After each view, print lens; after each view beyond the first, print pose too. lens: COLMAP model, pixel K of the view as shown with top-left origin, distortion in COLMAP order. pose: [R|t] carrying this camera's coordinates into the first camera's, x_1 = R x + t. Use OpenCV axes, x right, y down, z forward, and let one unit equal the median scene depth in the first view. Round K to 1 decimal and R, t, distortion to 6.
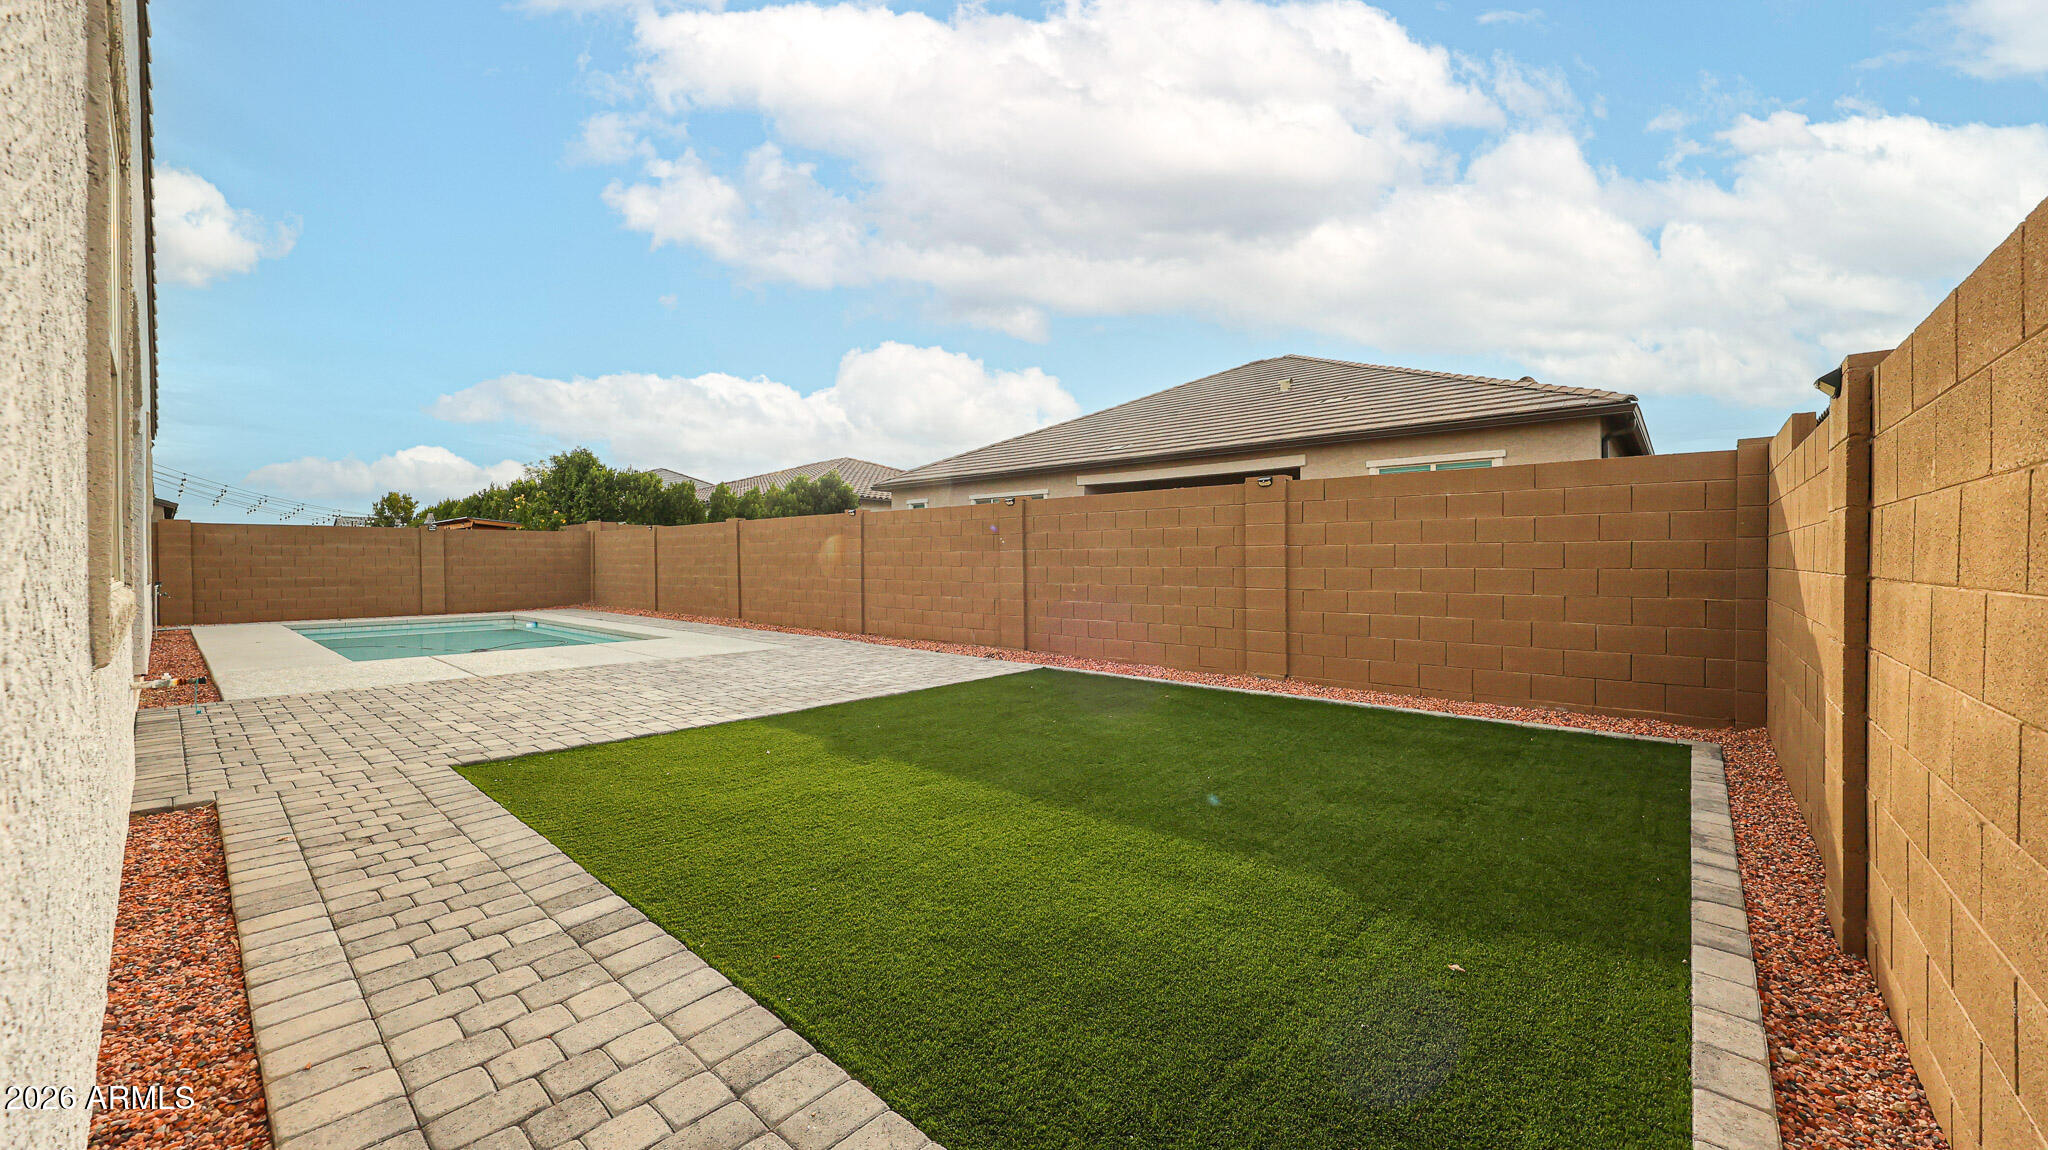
lens RADIAL K [[763.7, 0, 1017.4], [0, 763.7, 569.6], [0, 0, 1]] dist [0.000786, 0.000190]
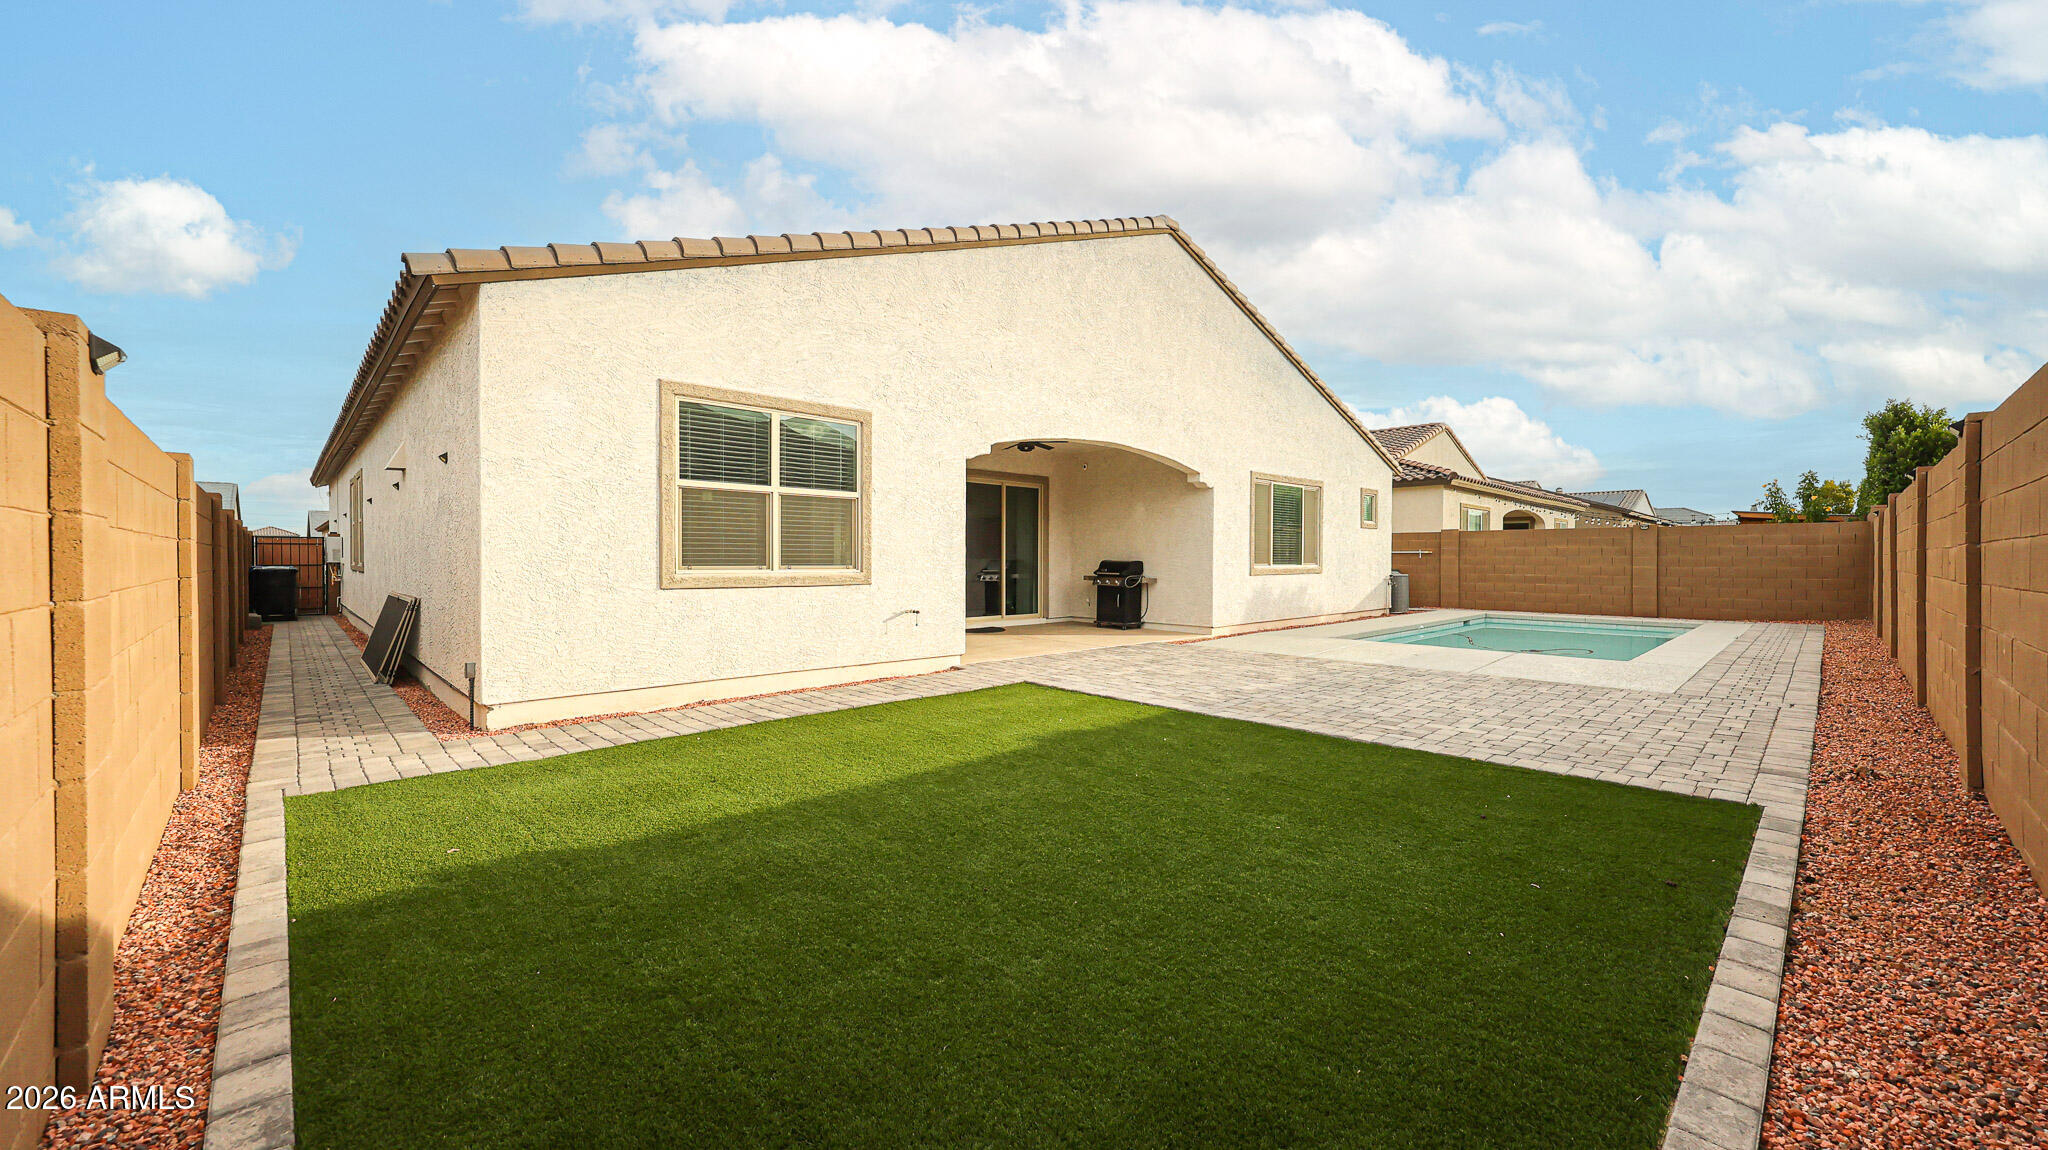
lens RADIAL K [[763.7, 0, 1017.4], [0, 763.7, 569.6], [0, 0, 1]] dist [0.000786, 0.000190]
pose [[-0.082471, 0.016233, -0.996461, 0.255007], [-0.010537, 0.999797, 0.017159, -0.008183], [0.996538, 0.011914, -0.082283, 0.288485]]
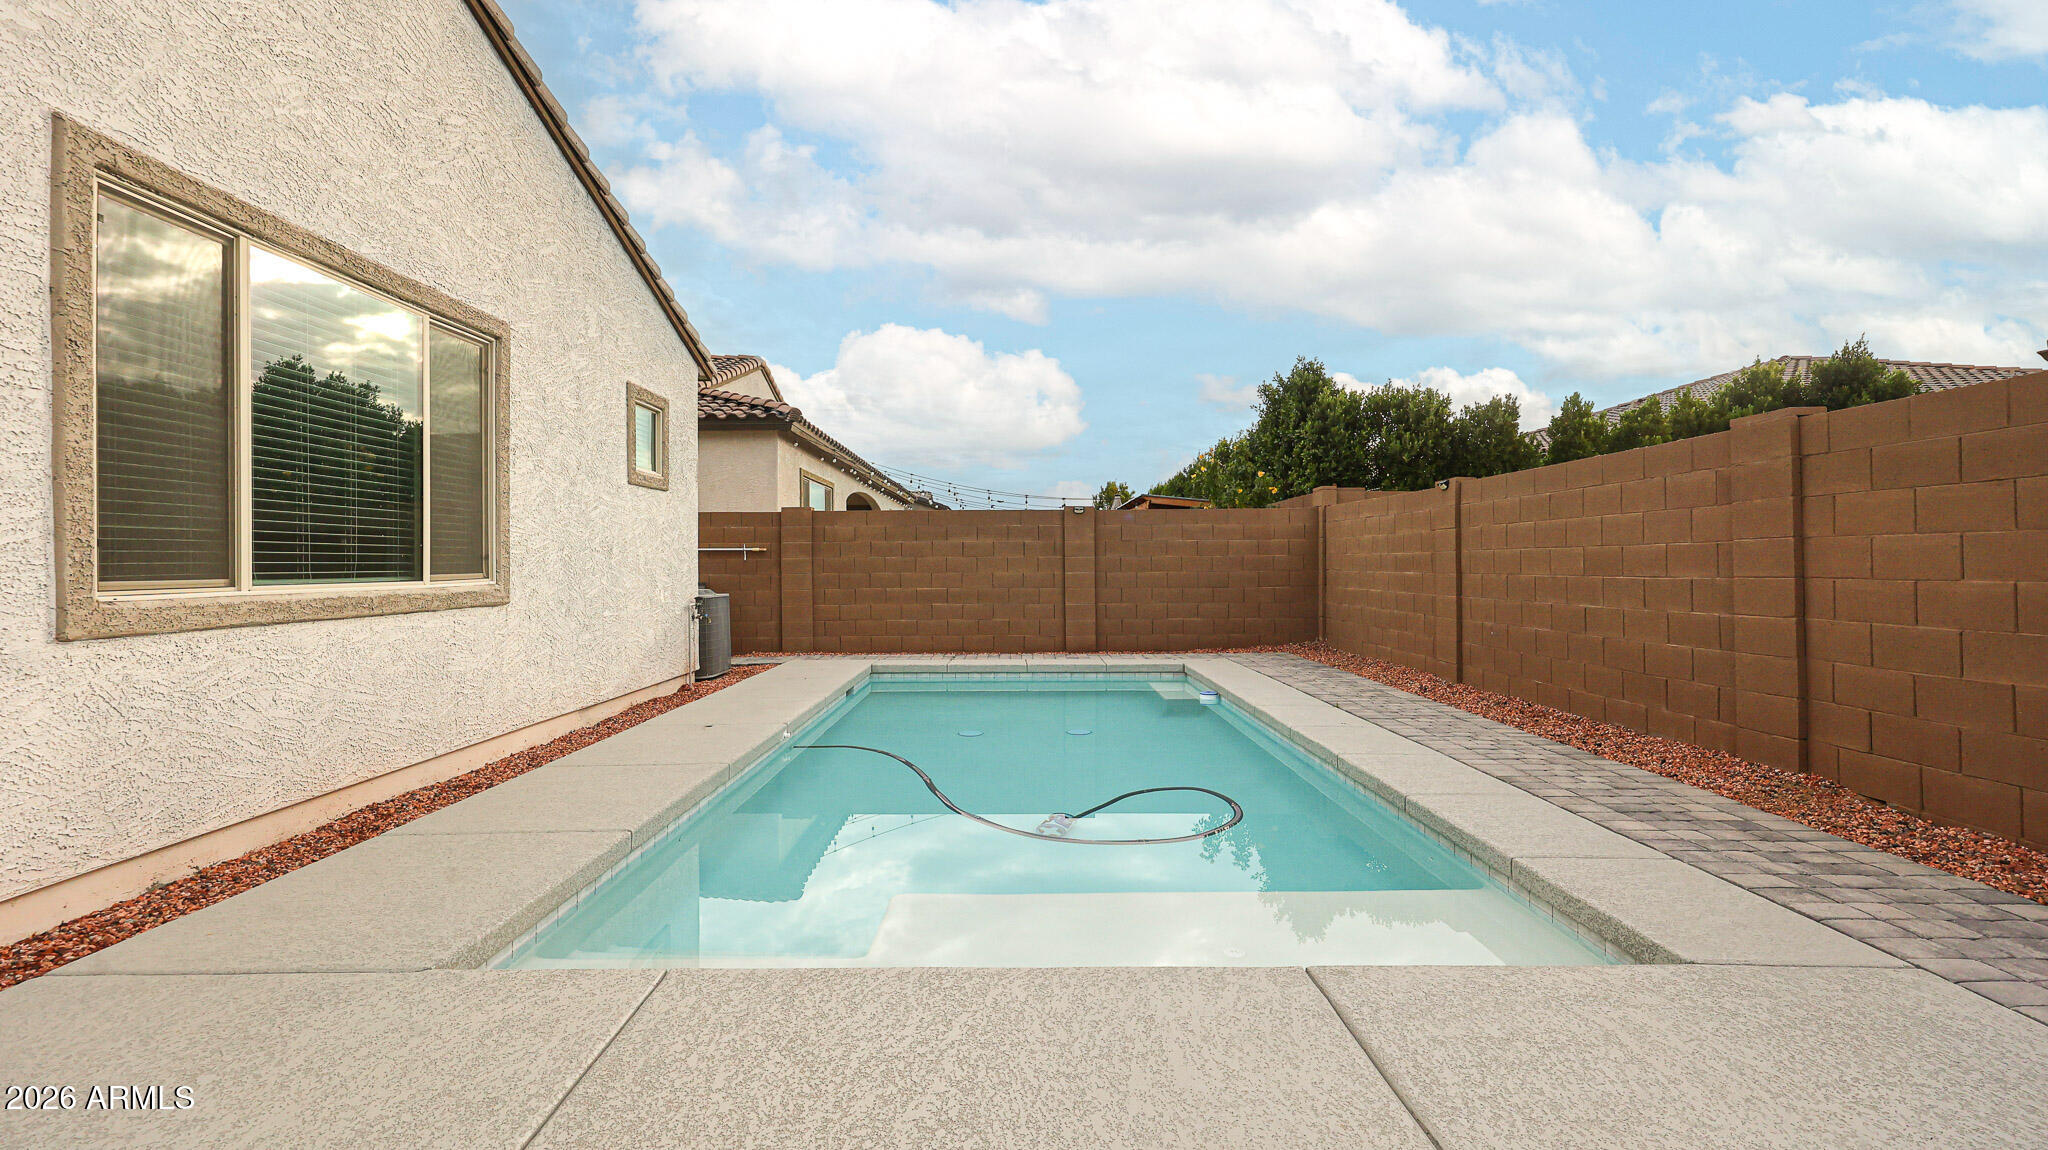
lens RADIAL K [[908.7, 0, 1027.3], [0, 908.7, 568.2], [0, 0, 1]] dist [0.001010, -0.000058]
pose [[0.675703, 0.002275, -0.737171, -0.257552], [-0.003693, 0.999993, -0.000300, -0.006918], [0.737165, 0.002925, 0.675707, 0.475080]]
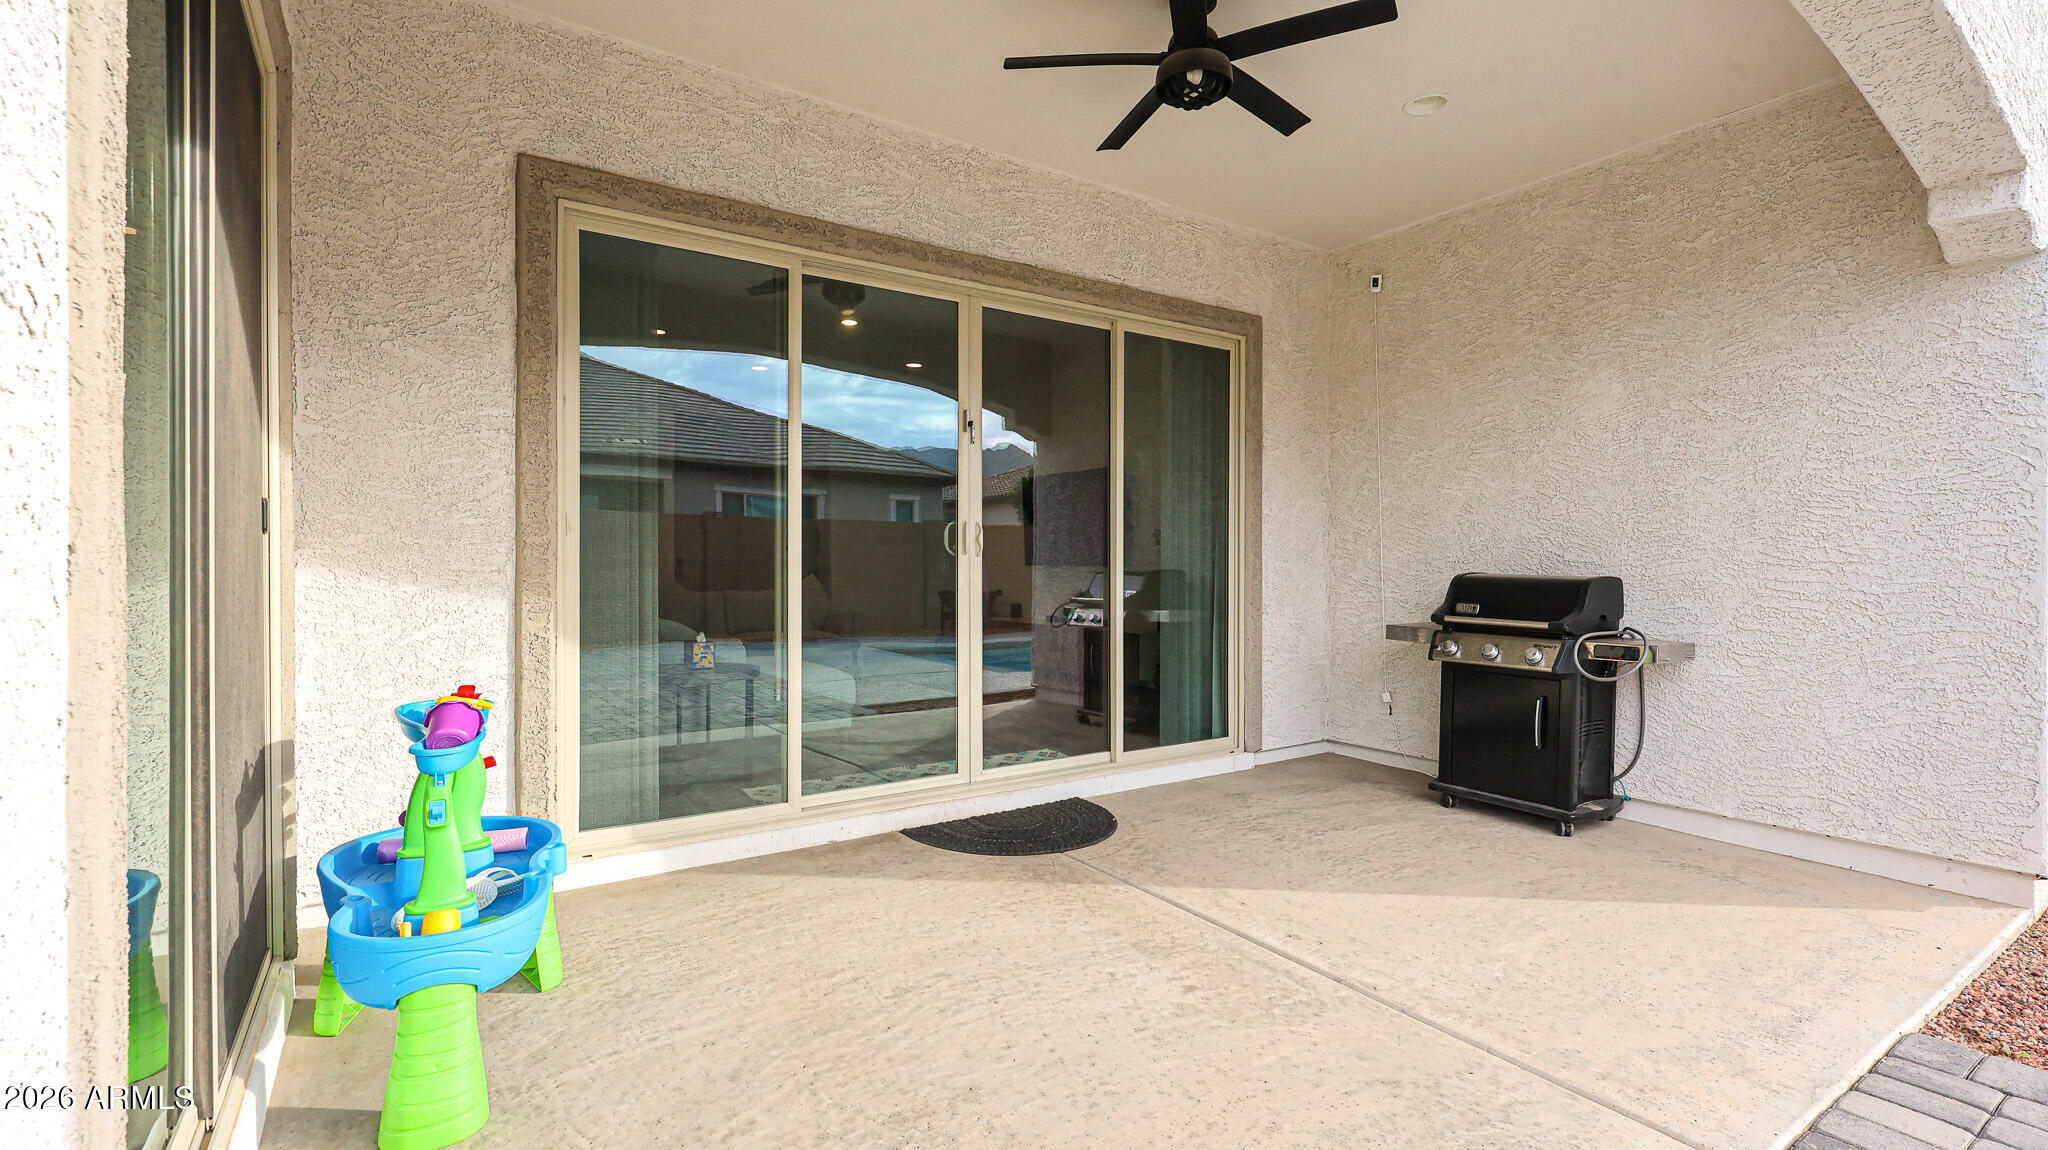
lens RADIAL K [[925.6, 0, 1009.1], [0, 925.6, 570.6], [0, 0, 1]] dist [0.000943, 0.000029]
pose [[-0.261507, 0.010495, -0.965145, -0.225440], [-0.009007, 0.999871, 0.013313, -0.008593], [0.965160, 0.012175, -0.261379, 0.254038]]
